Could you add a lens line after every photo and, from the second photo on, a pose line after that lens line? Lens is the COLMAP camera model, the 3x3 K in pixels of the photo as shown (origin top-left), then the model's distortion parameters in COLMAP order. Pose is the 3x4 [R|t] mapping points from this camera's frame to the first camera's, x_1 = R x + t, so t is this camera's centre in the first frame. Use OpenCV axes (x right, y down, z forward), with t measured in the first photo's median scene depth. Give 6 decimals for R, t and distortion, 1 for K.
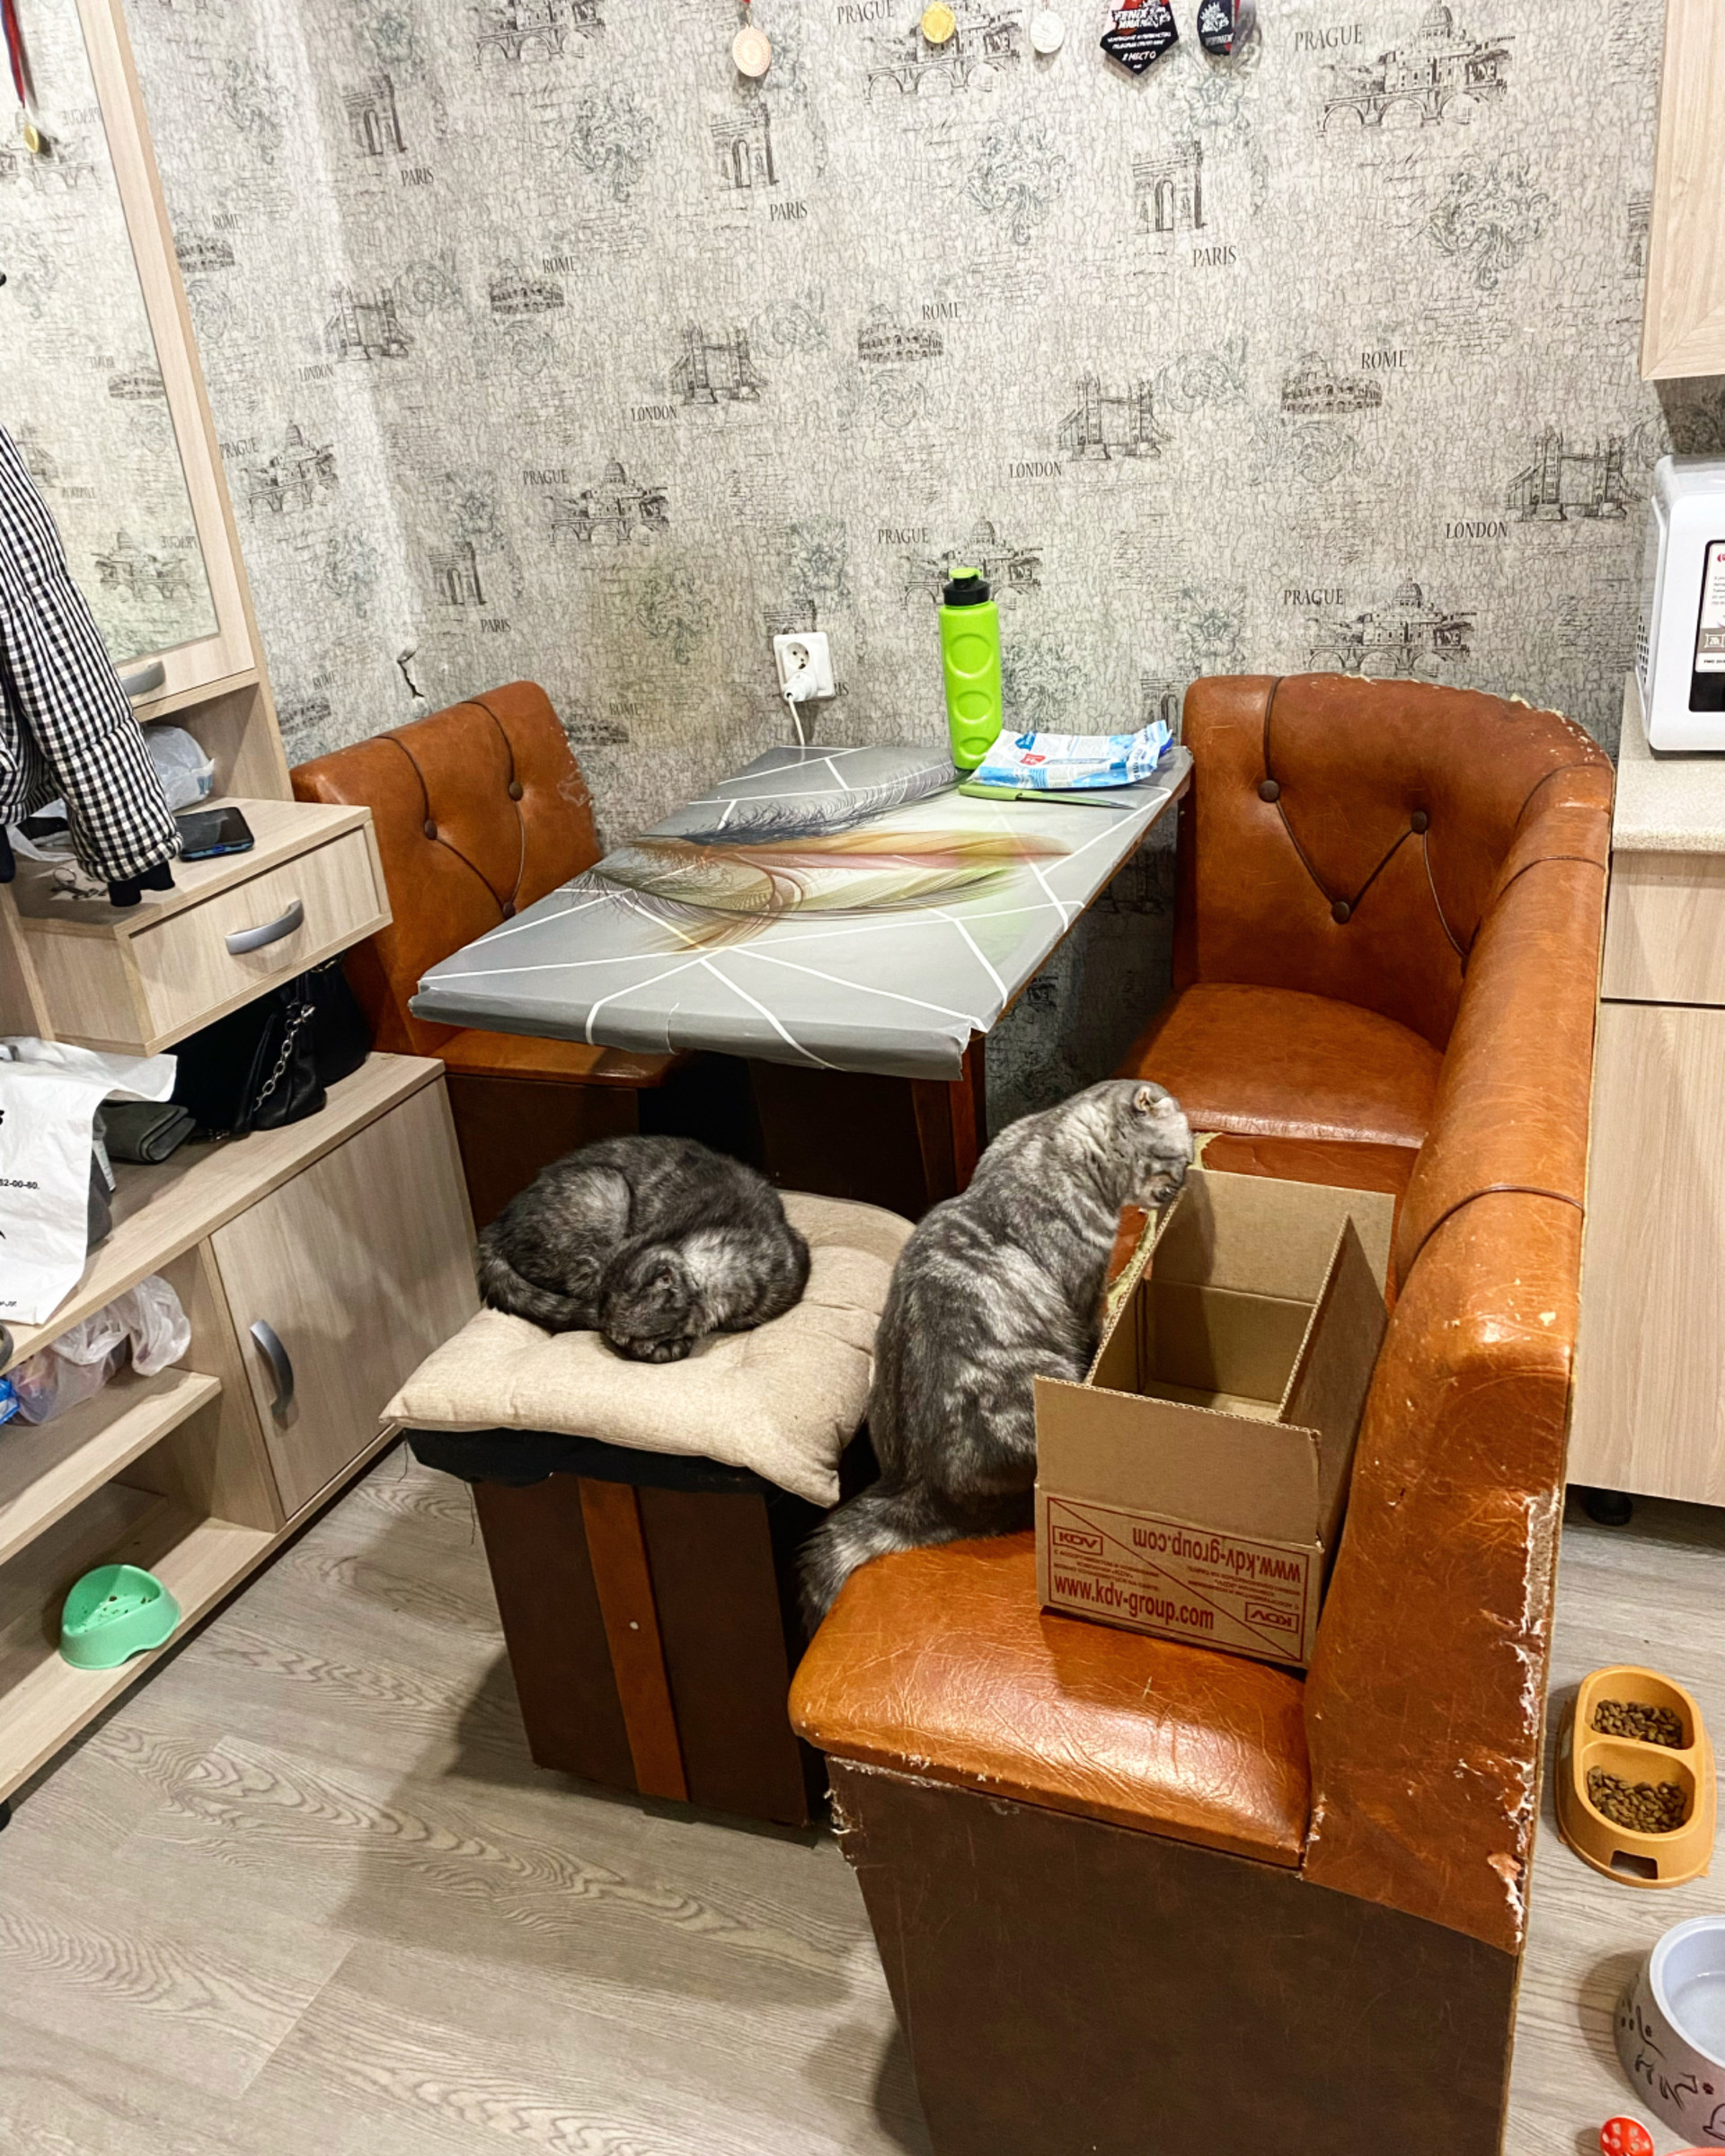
lens RADIAL K [[1732.4, 0, 880.4], [0, 1732.4, 1063.0], [0, 0, 1]] dist [0.004899, 0.004662]
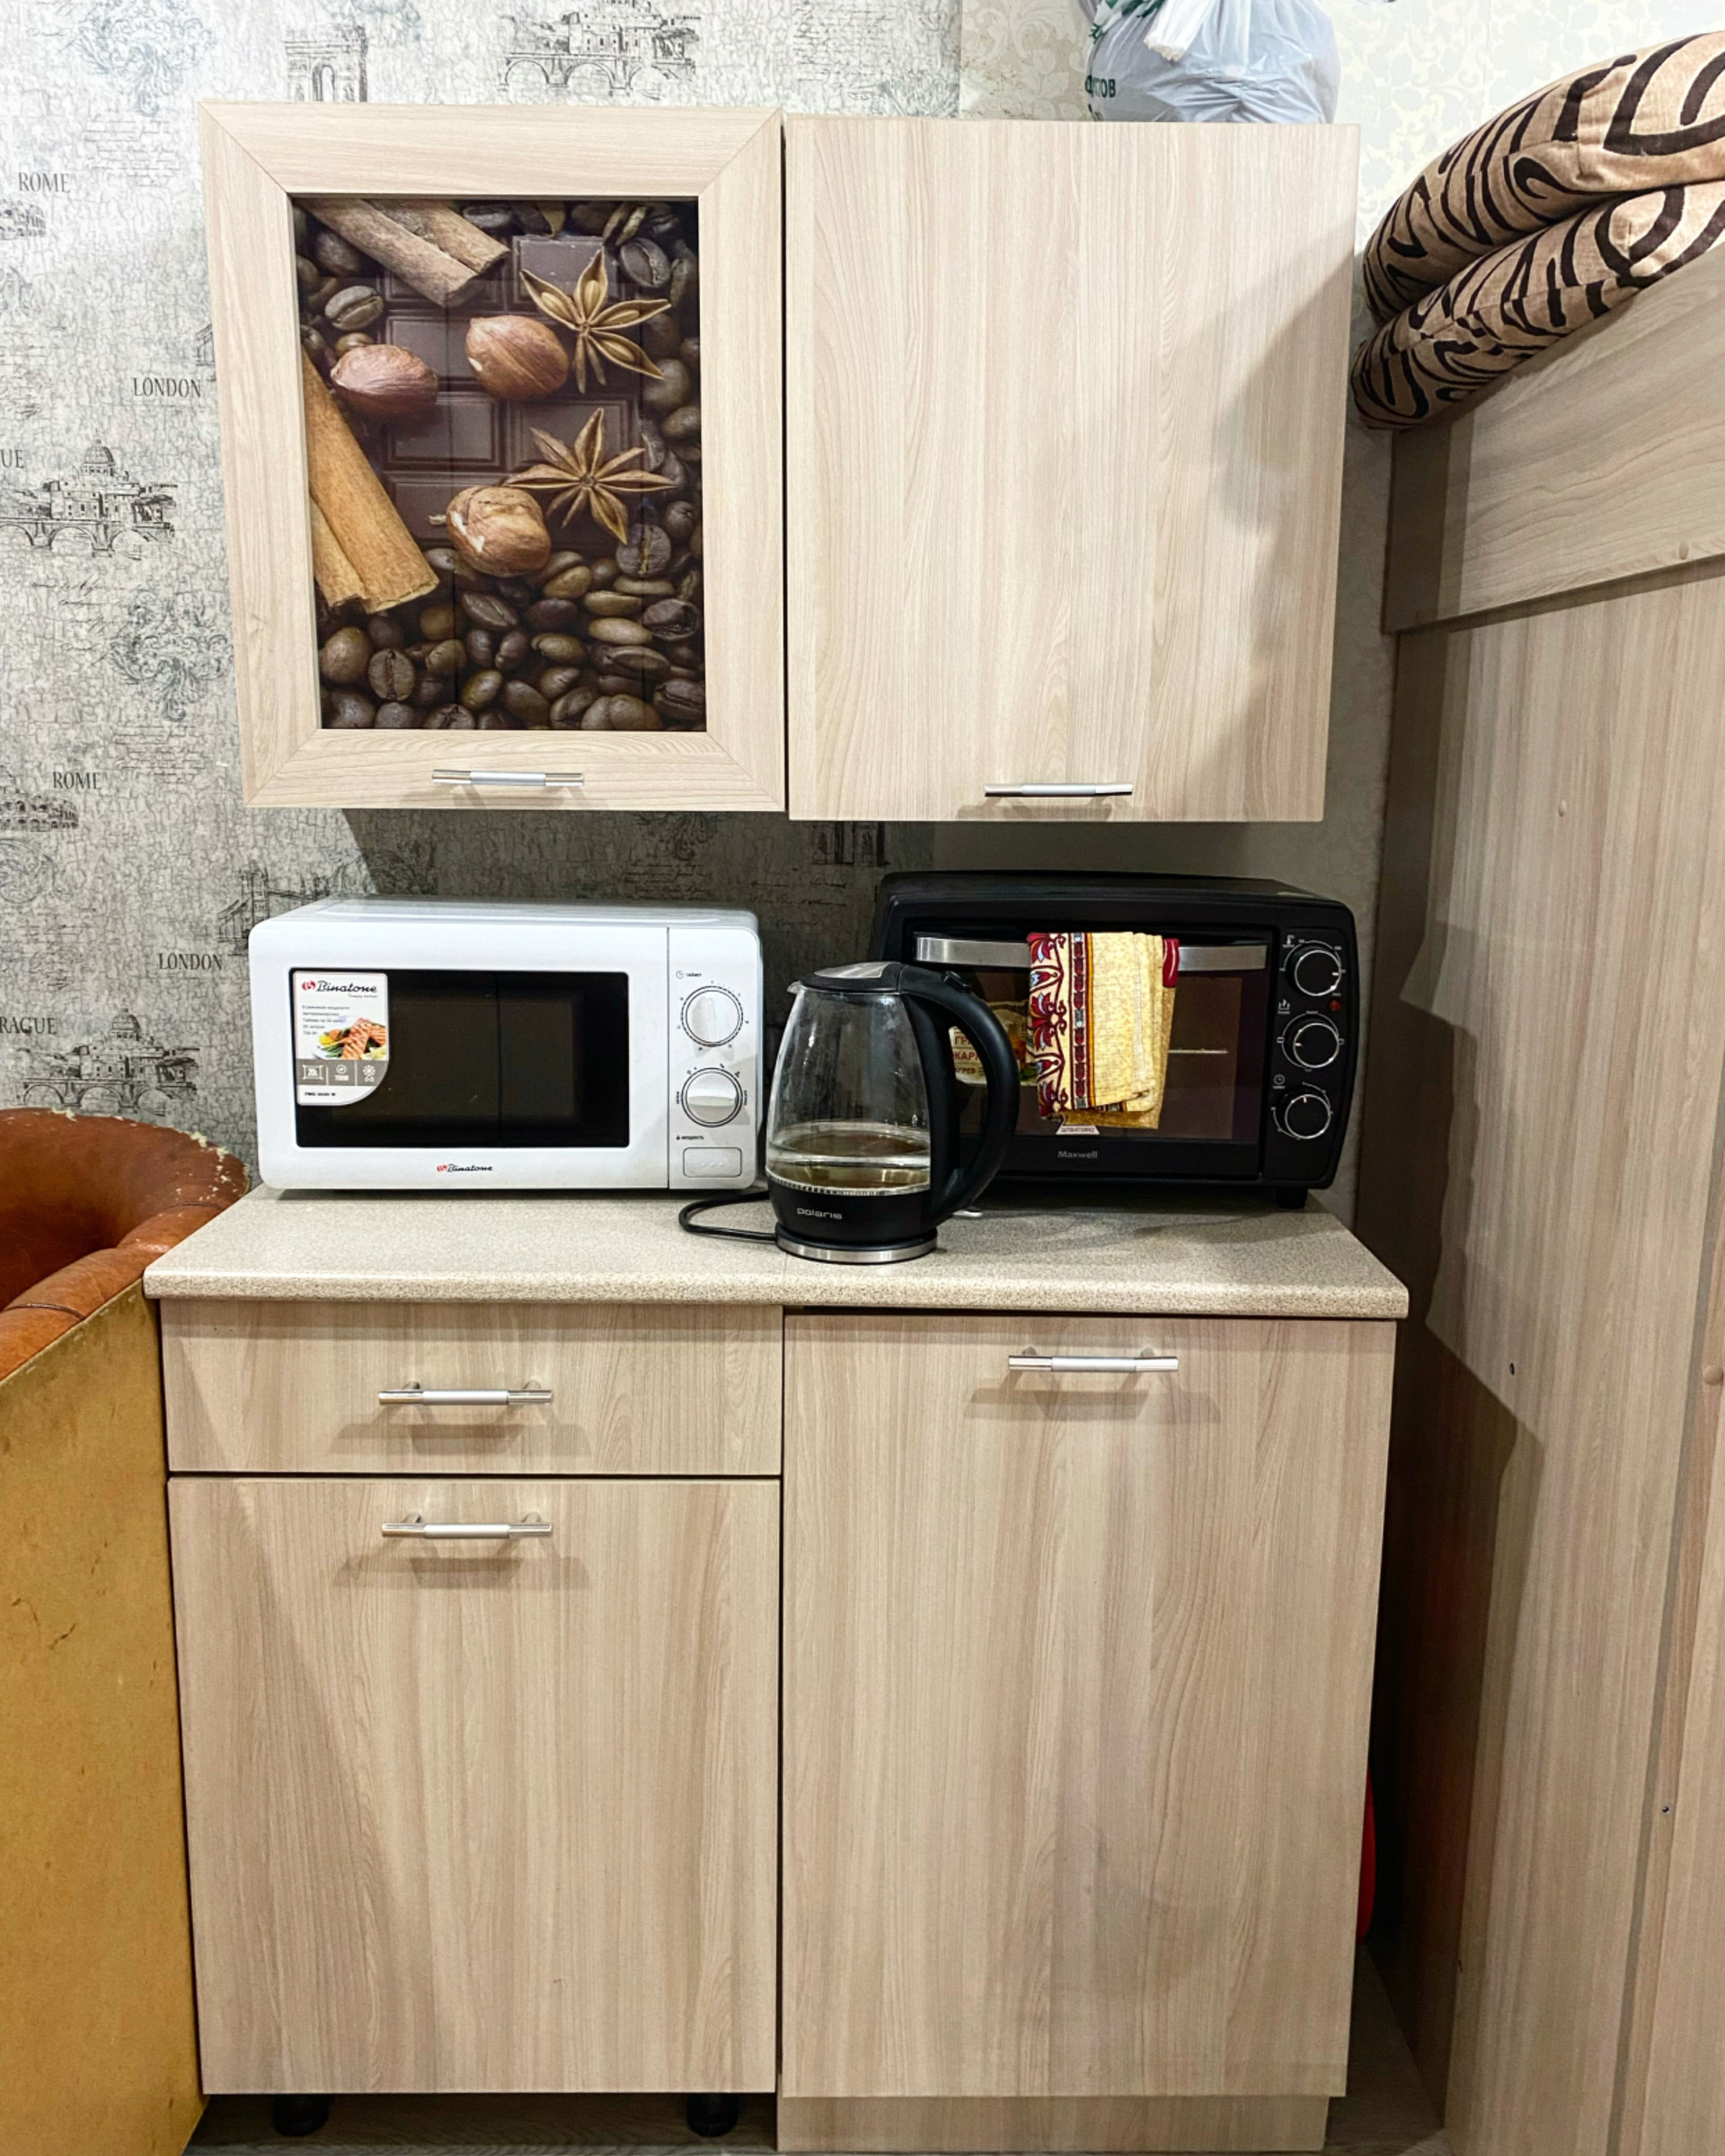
lens RADIAL K [[1732.4, 0, 894.7], [0, 1732.4, 1064.1], [0, 0, 1]] dist [0.004899, 0.004662]
pose [[0.914772, 0.038059, 0.402174, 0.324027], [0.071120, 0.964830, -0.253073, 0.008788], [-0.397661, 0.260106, 0.879892, 0.044771]]
